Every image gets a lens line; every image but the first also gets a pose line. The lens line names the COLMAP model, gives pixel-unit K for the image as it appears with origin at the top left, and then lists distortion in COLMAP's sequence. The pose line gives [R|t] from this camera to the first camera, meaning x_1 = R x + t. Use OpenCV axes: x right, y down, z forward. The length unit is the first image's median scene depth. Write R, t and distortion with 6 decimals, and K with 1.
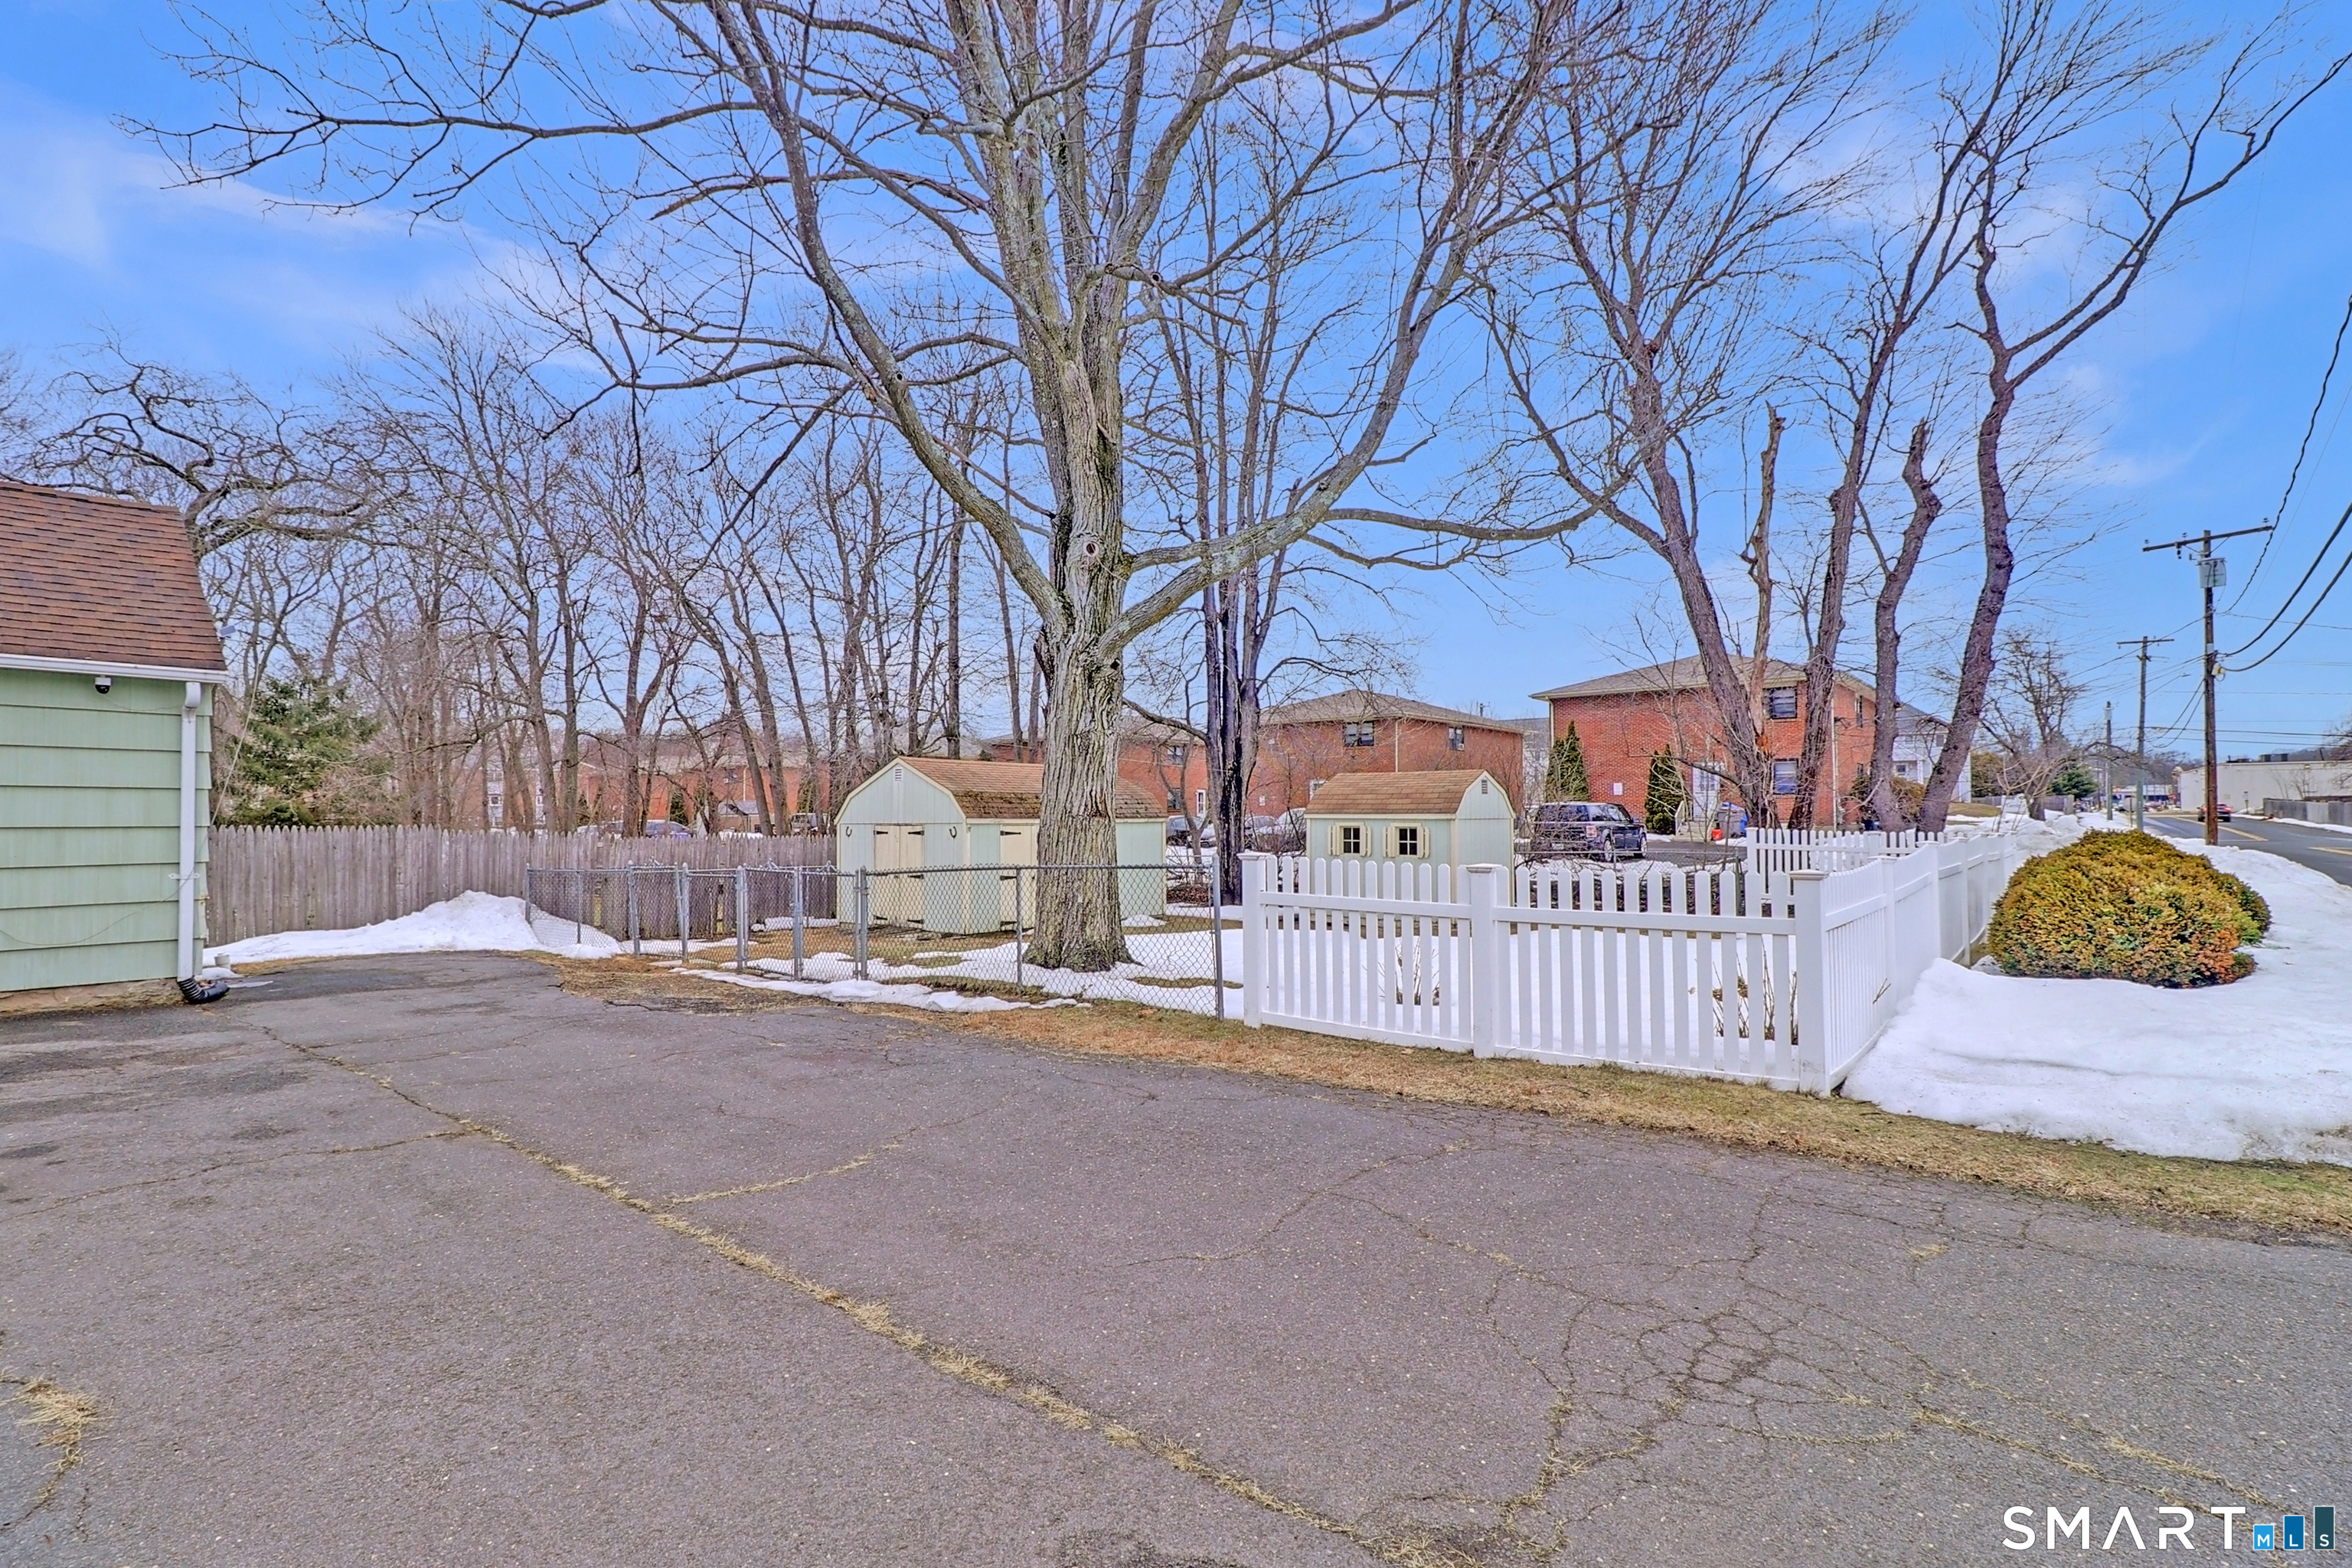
lens RADIAL K [[1093.2, 0, 1179.3], [0, 1093.2, 769.8], [0, 0, 1]] dist [0.007451, -0.003372]
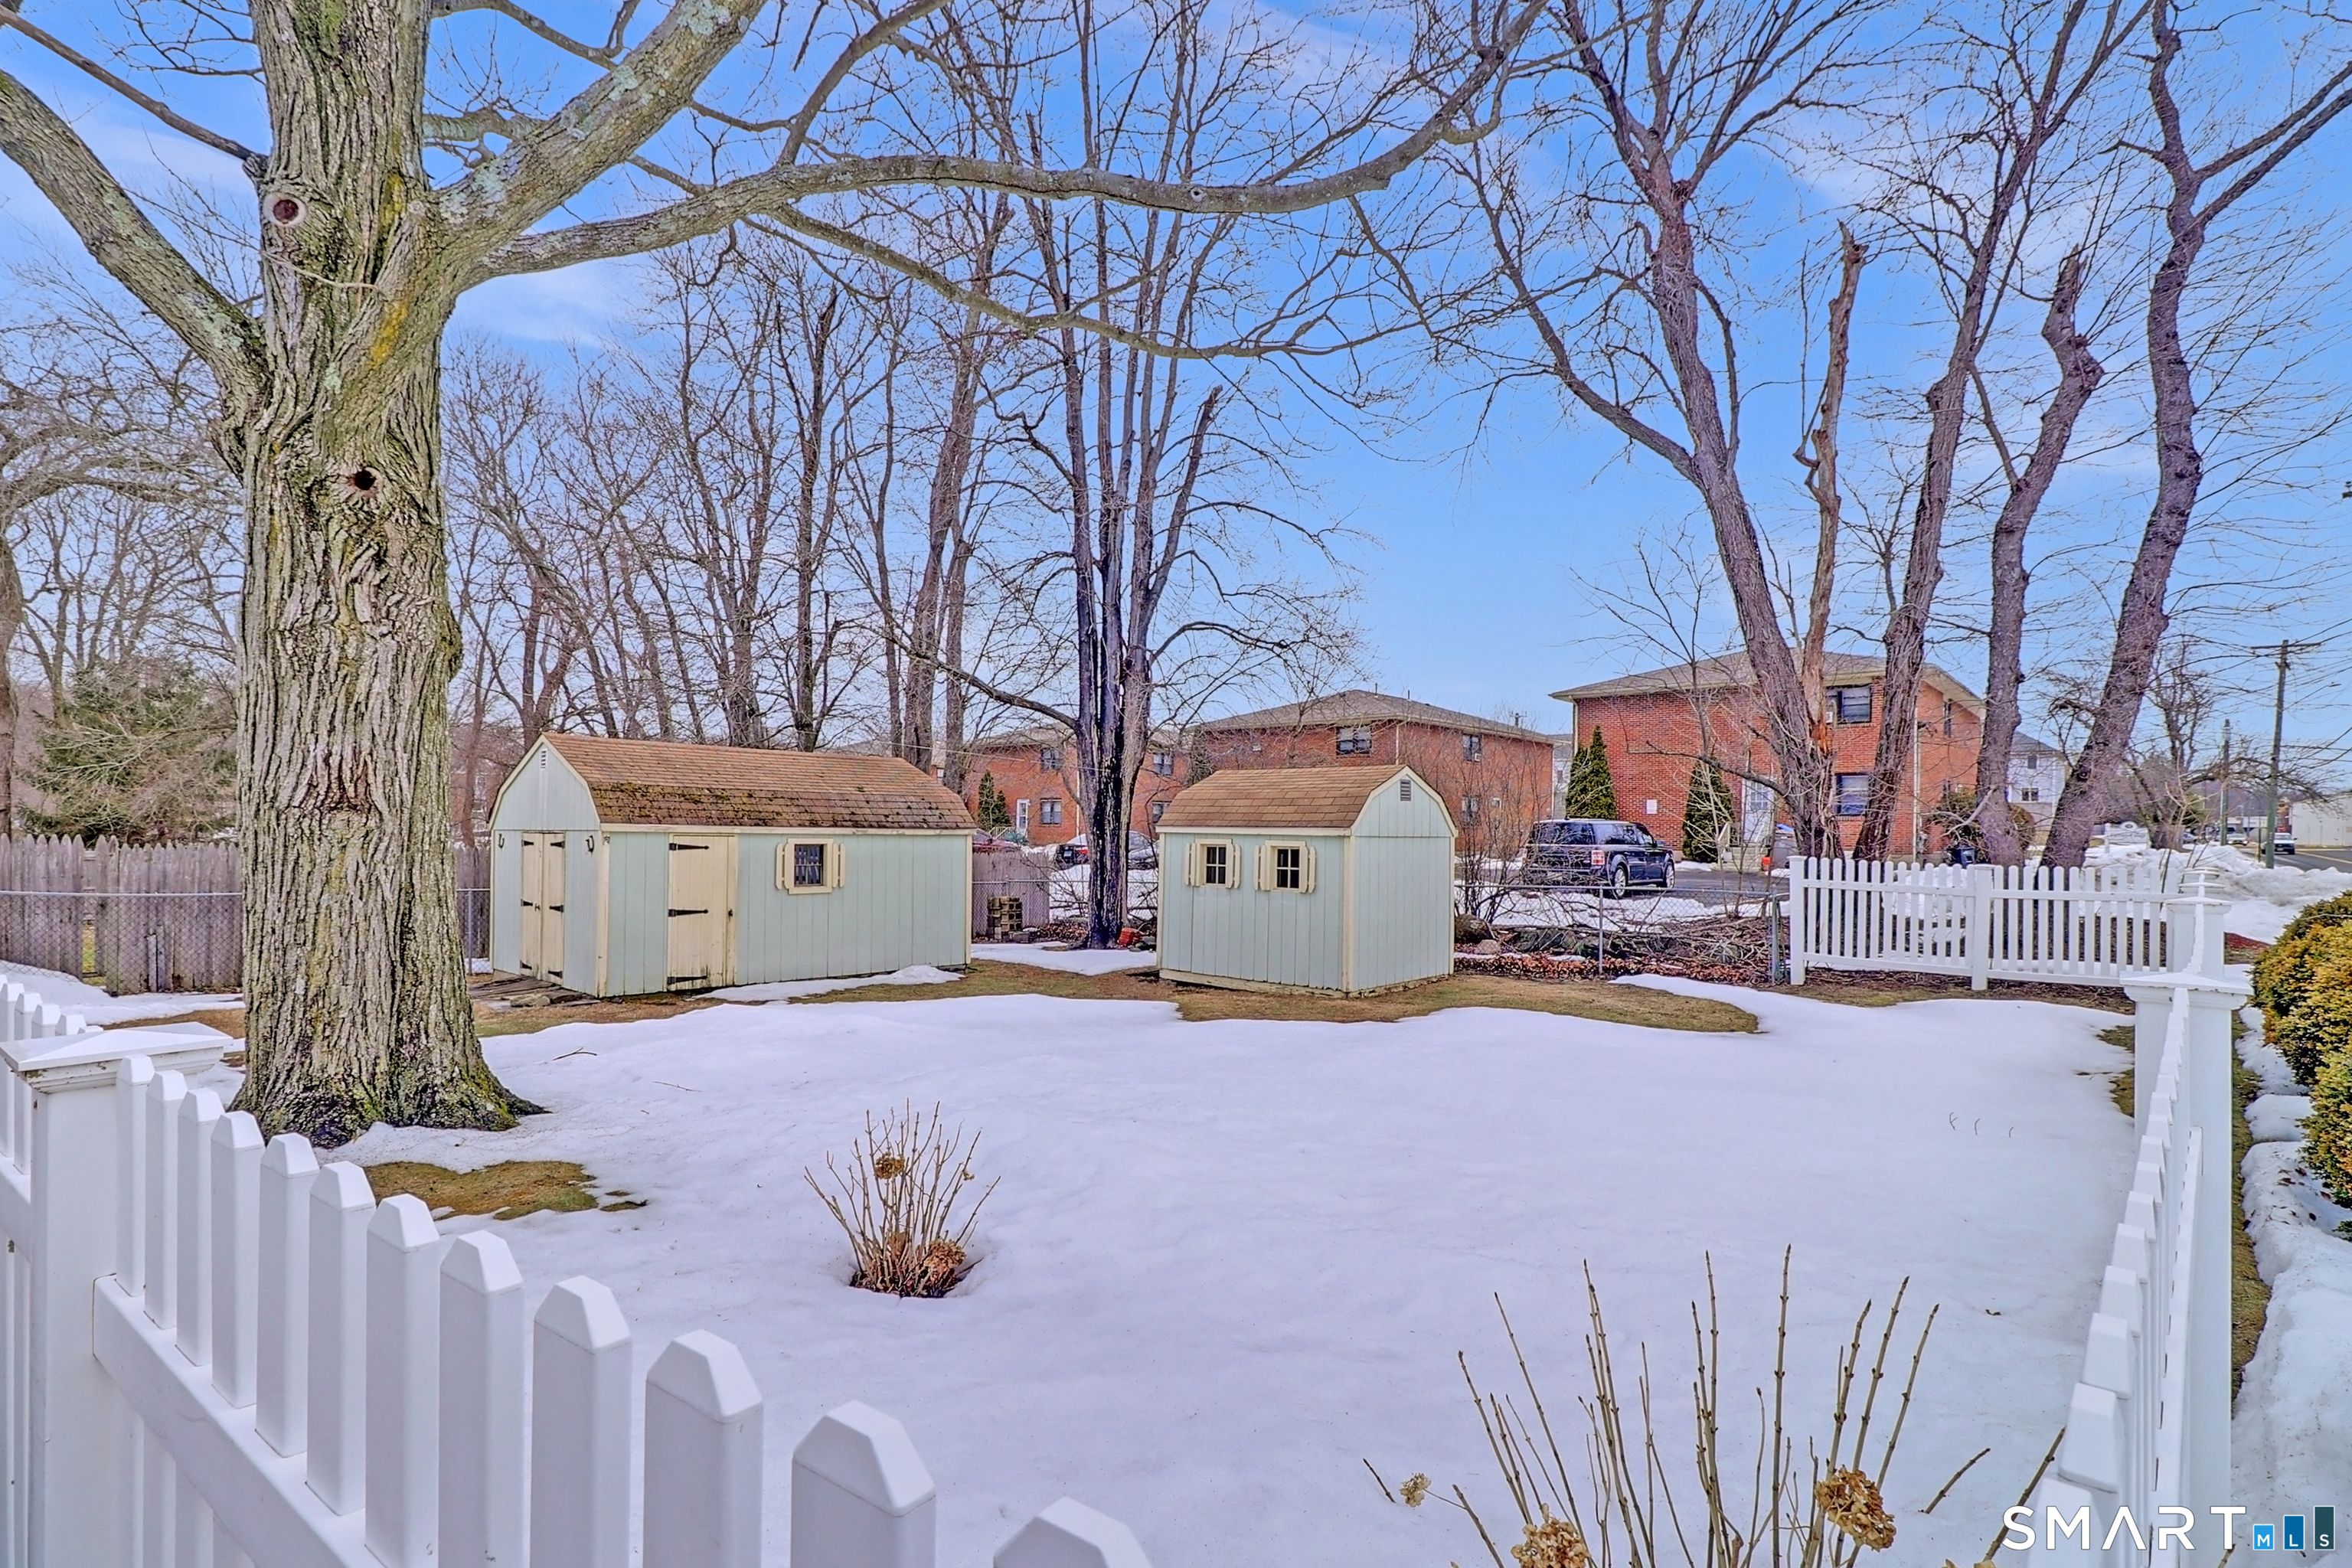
lens RADIAL K [[1093.2, 0, 1220.3], [0, 1093.2, 820.5], [0, 0, 1]] dist [0.007451, -0.003372]
pose [[0.999658, 0.014800, -0.021578, 0.161276], [-0.014168, 0.999475, 0.029145, 0.014705], [0.021998, -0.028829, 0.999342, 0.282998]]
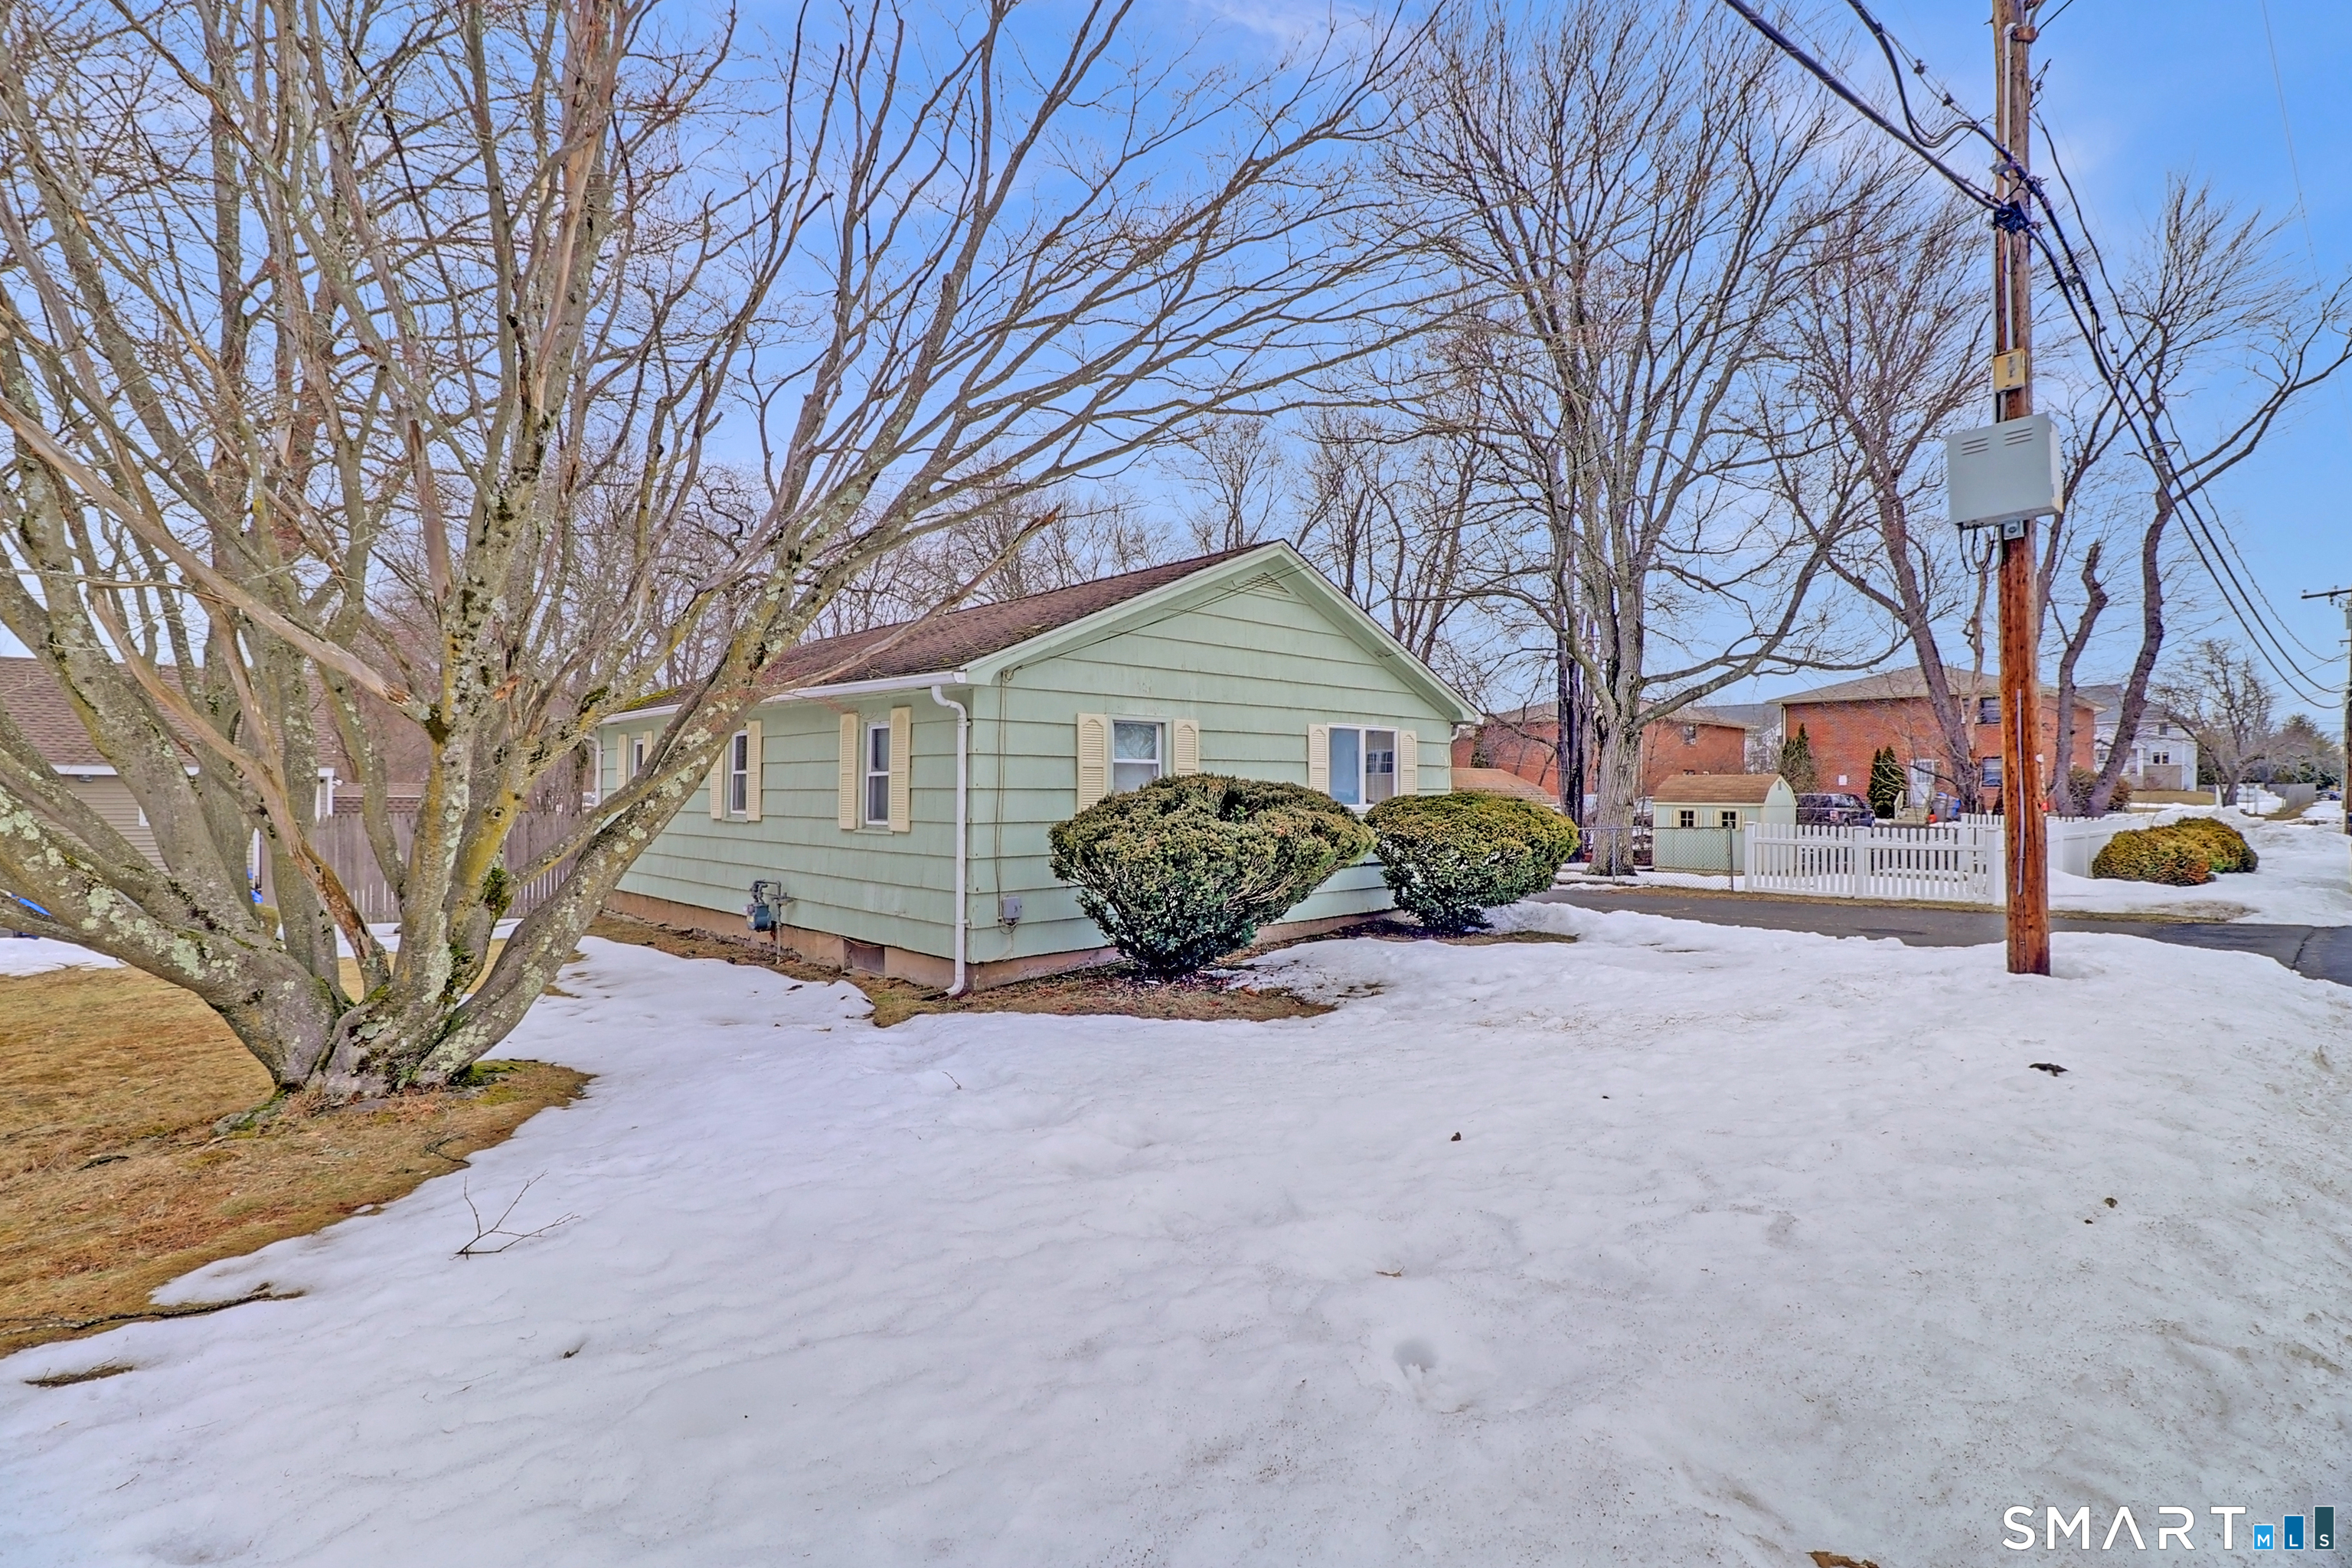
lens RADIAL K [[1093.2, 0, 1196.0], [0, 1093.2, 785.7], [0, 0, 1]] dist [0.007451, -0.003372]
pose [[0.992452, 0.005832, -0.122493, -0.316285], [-0.001387, 0.999339, 0.036336, -0.035355], [0.122624, -0.035892, 0.991804, -0.574790]]
